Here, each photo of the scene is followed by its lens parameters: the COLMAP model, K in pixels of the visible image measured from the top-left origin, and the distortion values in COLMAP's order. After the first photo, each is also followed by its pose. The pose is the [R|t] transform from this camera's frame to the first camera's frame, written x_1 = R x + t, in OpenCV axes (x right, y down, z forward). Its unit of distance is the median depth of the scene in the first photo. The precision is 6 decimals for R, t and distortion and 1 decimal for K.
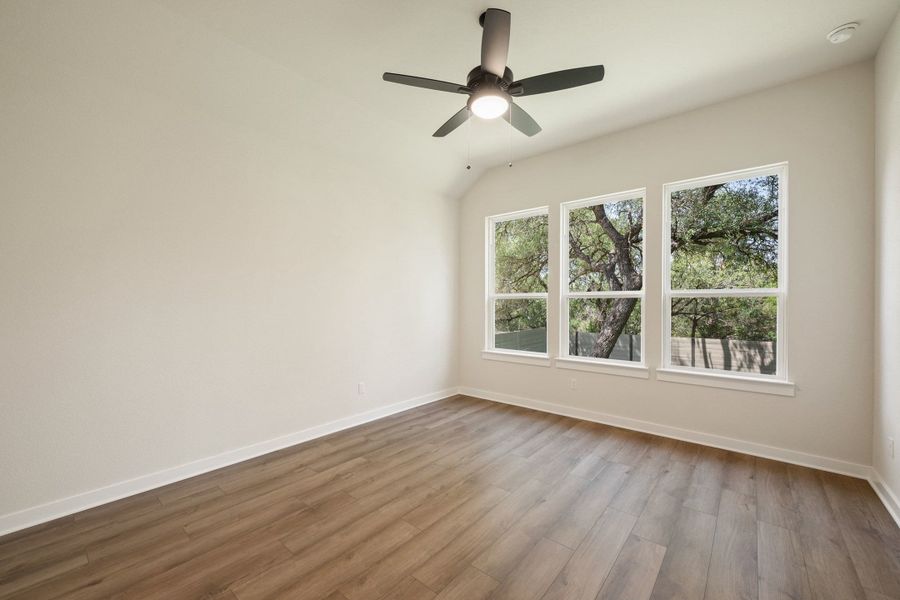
lens RADIAL K [[355.3, 0, 448.7], [0, 355.3, 304.2], [0, 0, 1]] dist [-0.002987, -0.000362]
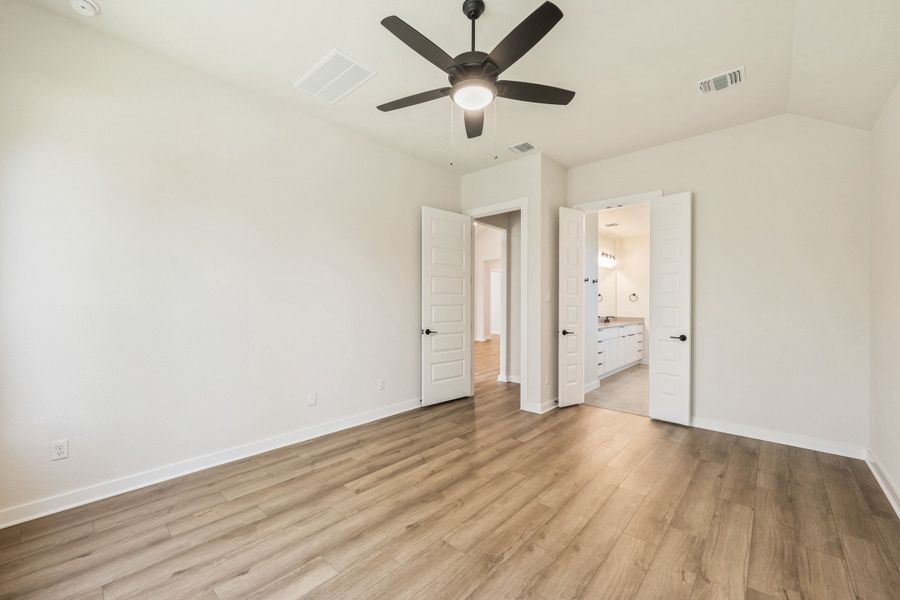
lens RADIAL K [[355.3, 0, 448.7], [0, 355.3, 304.2], [0, 0, 1]] dist [-0.002987, -0.000362]
pose [[-0.999452, -0.004751, 0.032751, 0.125479], [-0.004485, 0.999956, 0.008199, -0.008417], [-0.032788, 0.008048, -0.999430, 1.655284]]
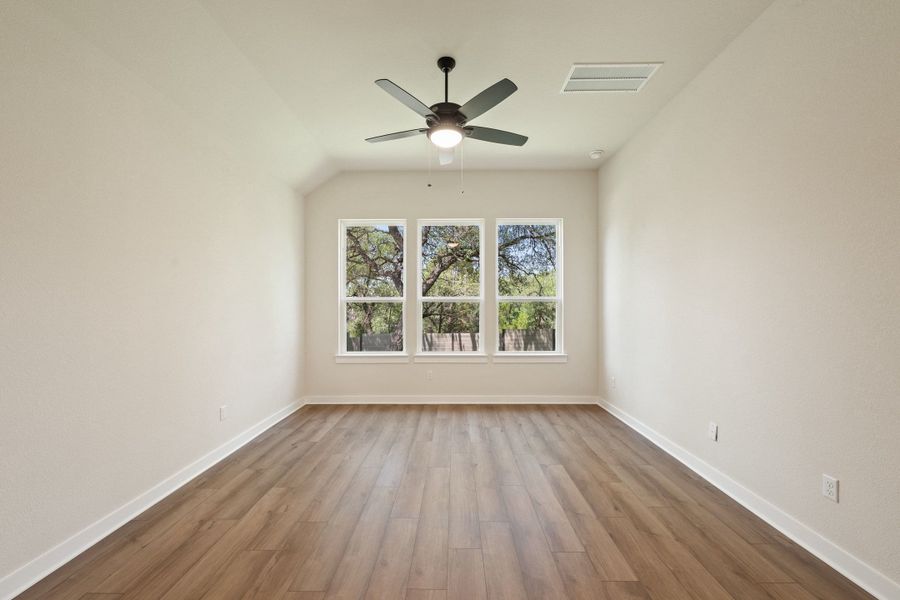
lens RADIAL K [[355.3, 0, 448.7], [0, 355.3, 304.2], [0, 0, 1]] dist [-0.002987, -0.000362]
pose [[0.772024, 0.000425, 0.635594, -0.525249], [0.006706, 0.999939, -0.008815, 0.002444], [-0.635558, 0.011068, 0.771973, 0.083129]]
